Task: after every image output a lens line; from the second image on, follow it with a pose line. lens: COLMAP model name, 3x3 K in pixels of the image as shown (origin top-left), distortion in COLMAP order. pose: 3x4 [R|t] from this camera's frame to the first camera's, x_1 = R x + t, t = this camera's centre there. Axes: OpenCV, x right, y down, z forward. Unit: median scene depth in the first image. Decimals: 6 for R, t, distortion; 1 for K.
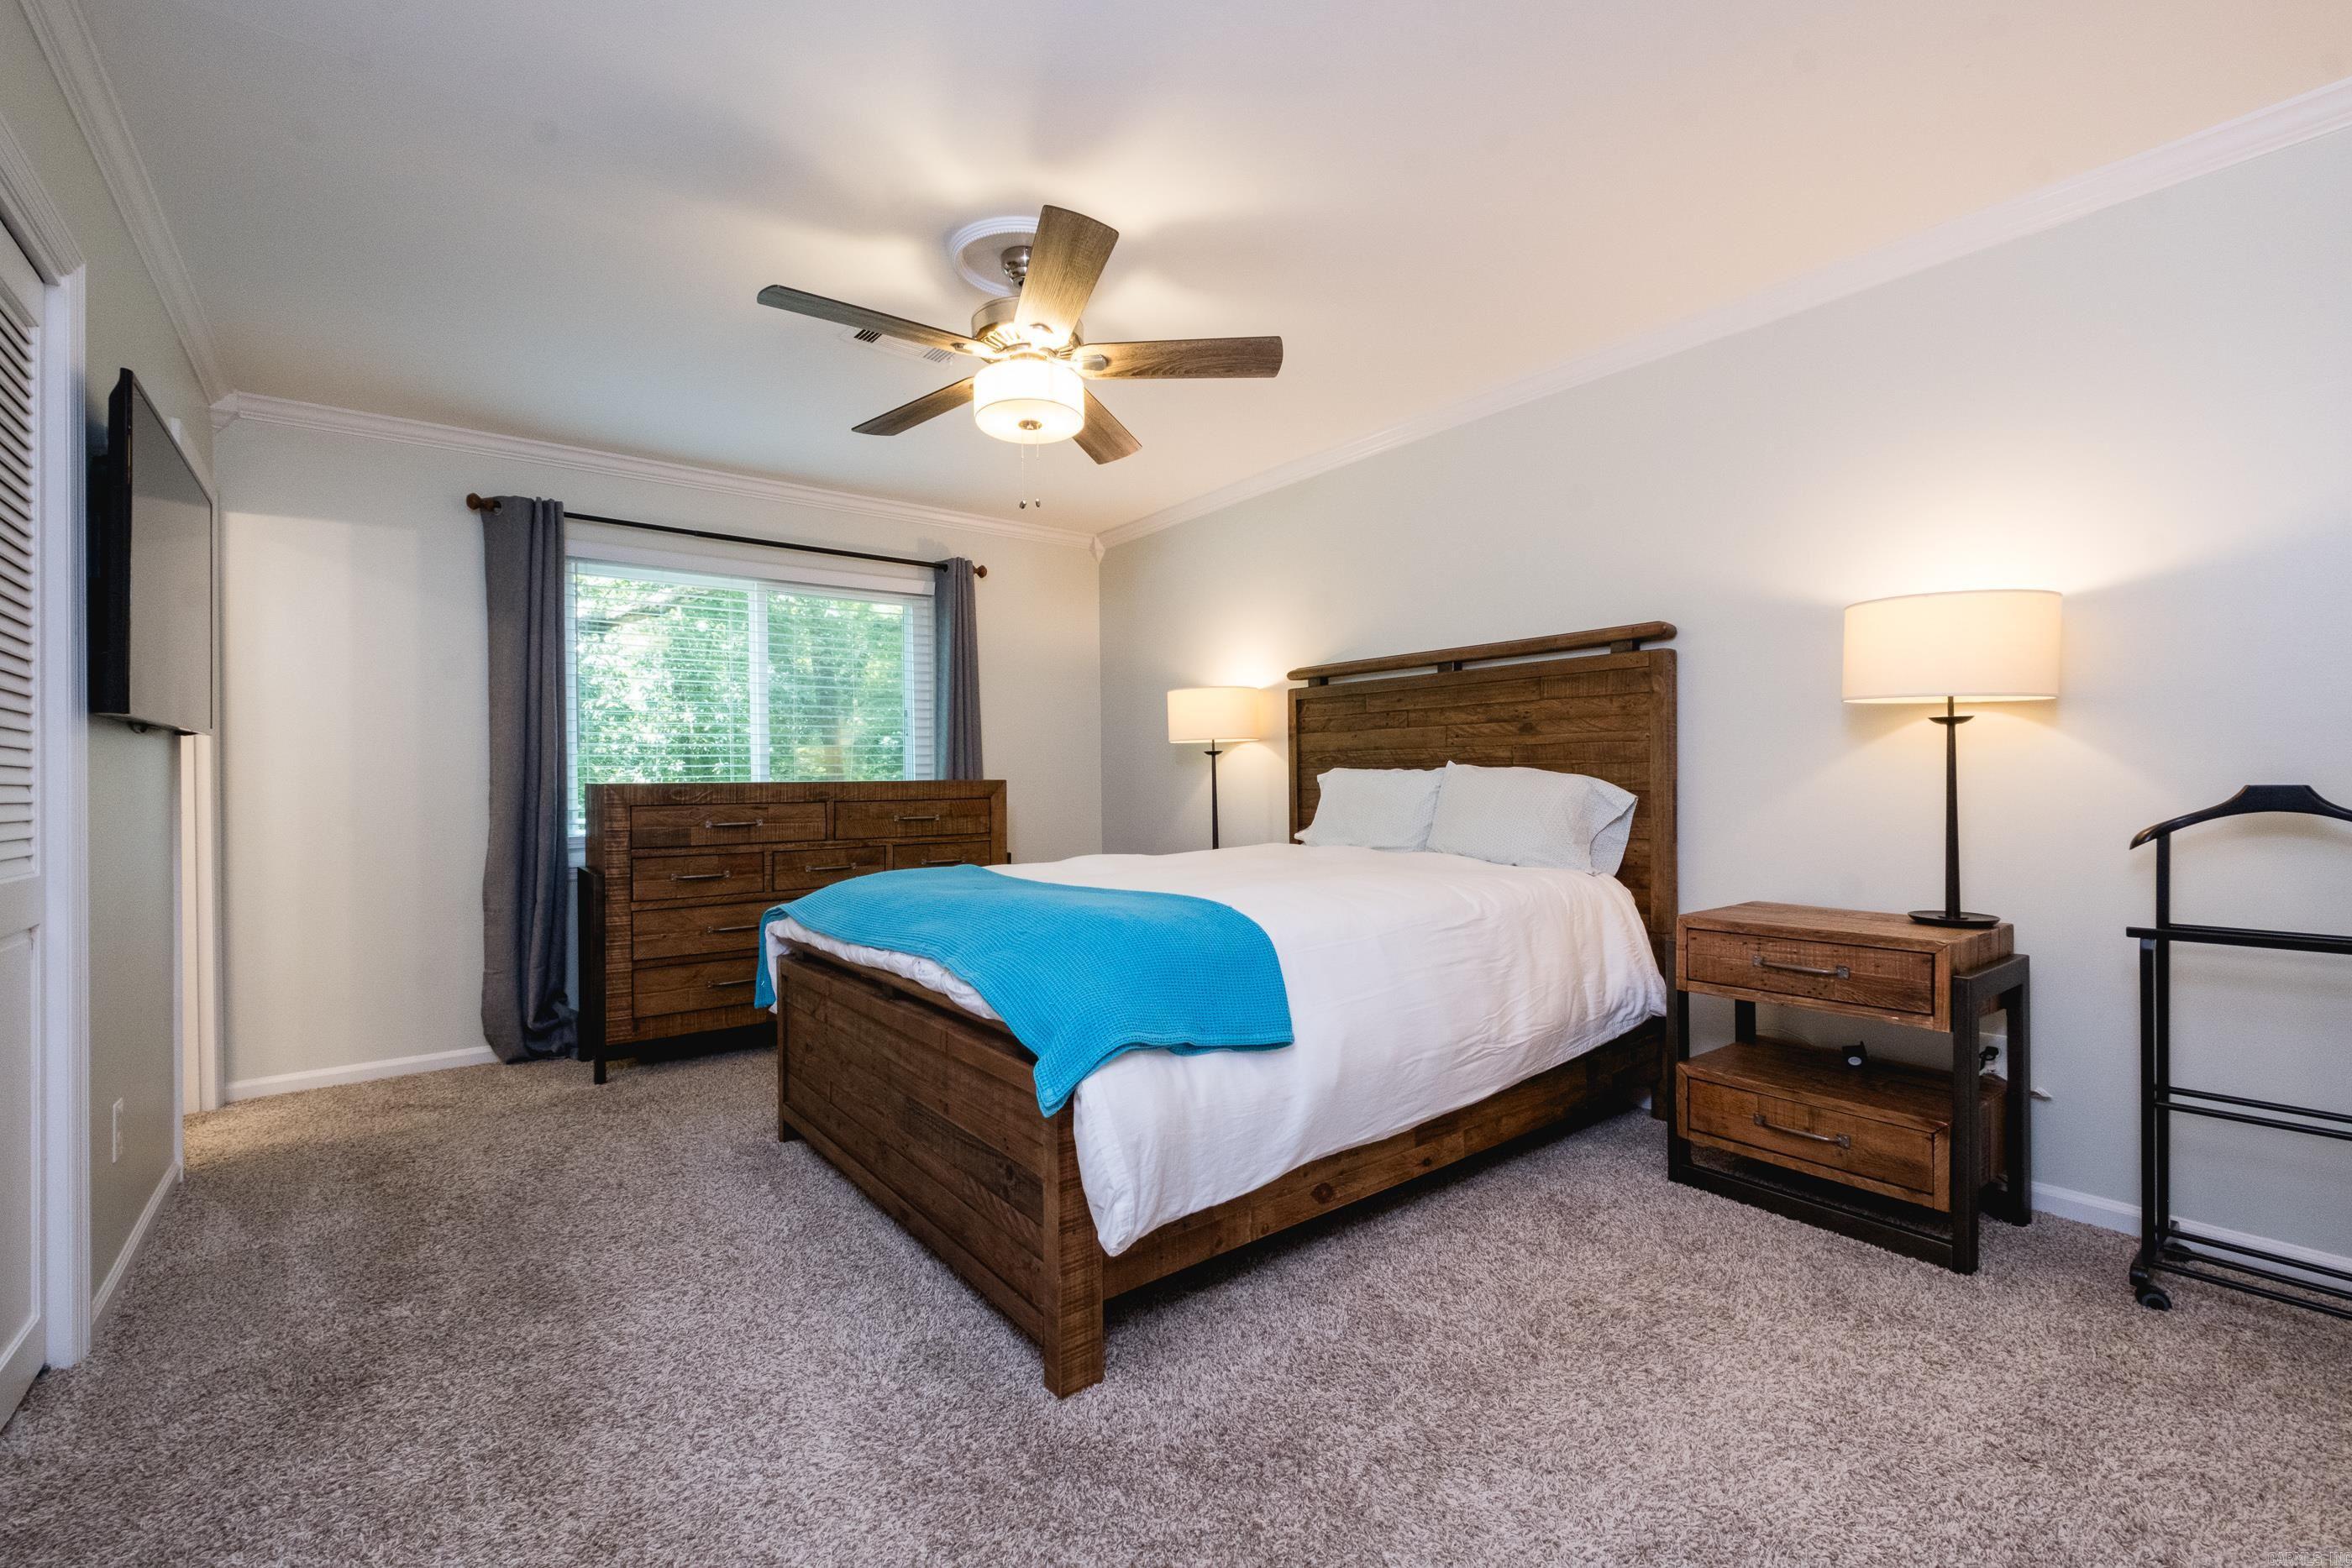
lens RADIAL K [[1025.6, 0, 1170.1], [0, 1025.6, 781.4], [0, 0, 1]] dist [-0.000573, -0.000137]
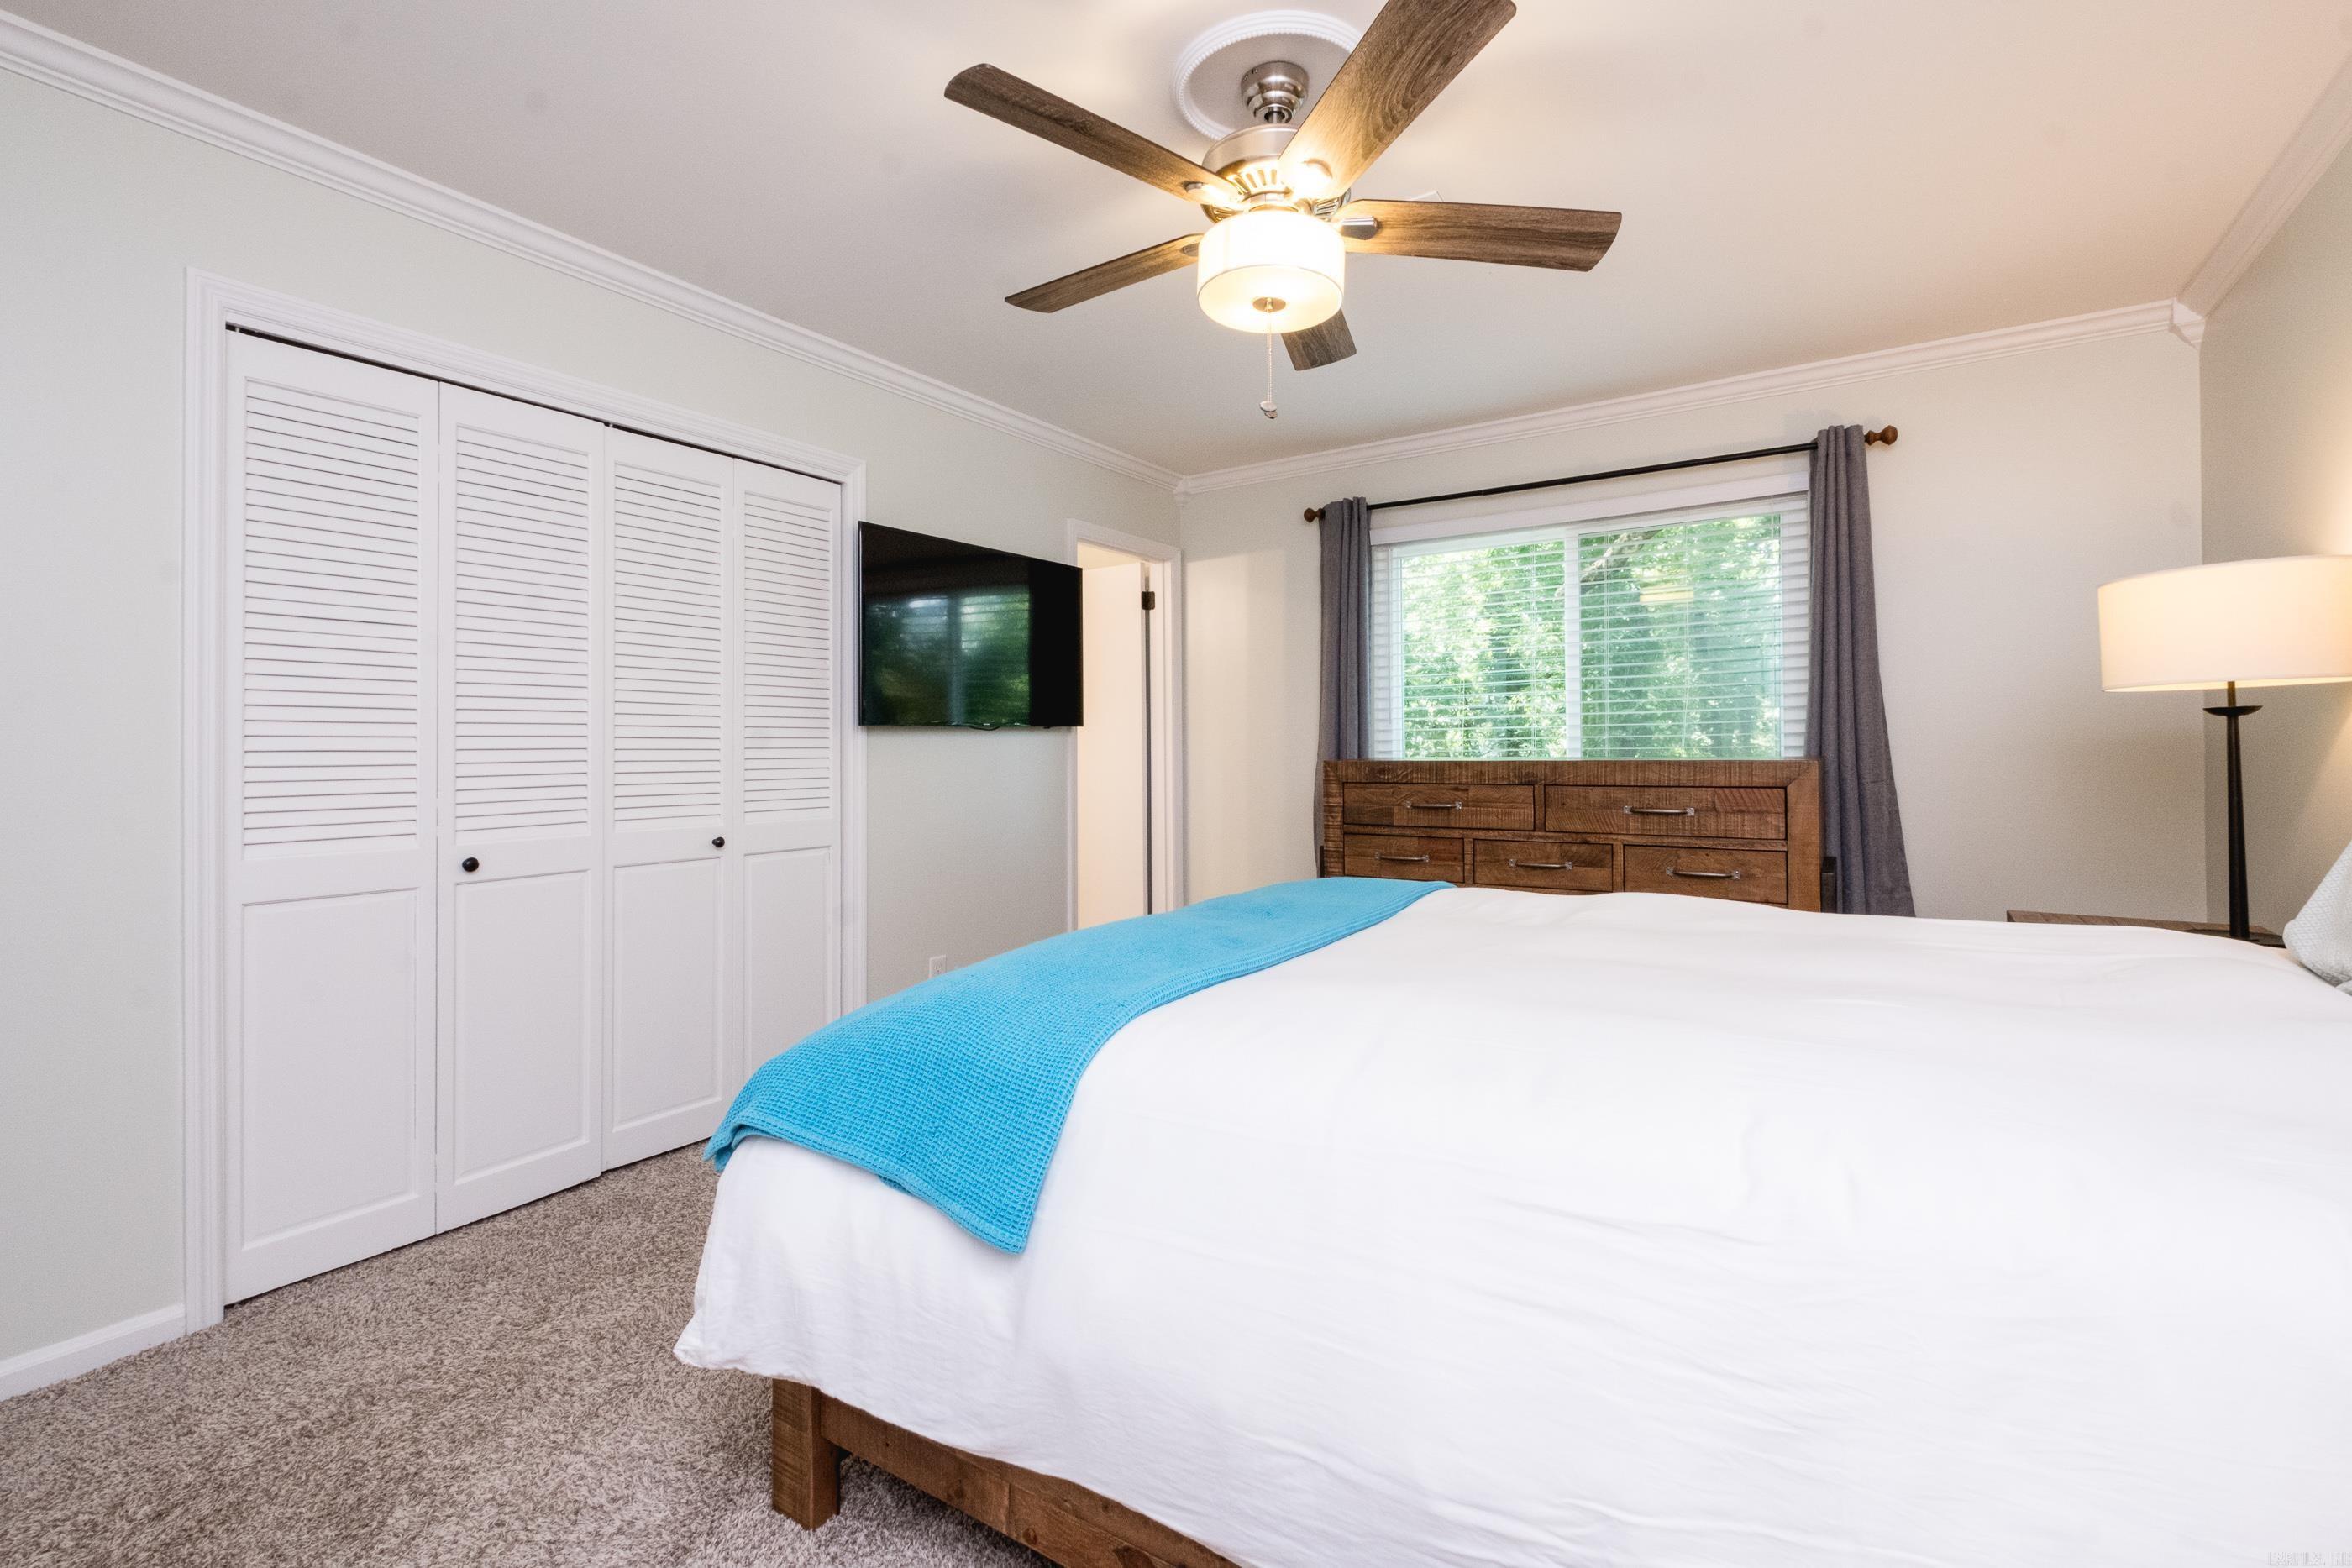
lens RADIAL K [[1040.3, 0, 1179.0], [0, 1040.3, 741.5], [0, 0, 1]] dist [0.020514, -0.000028]
pose [[0.332157, -0.000021, -0.943224, 0.248078], [0.003564, 0.999993, 0.001233, -0.011735], [0.943217, -0.003771, 0.332154, 0.301500]]
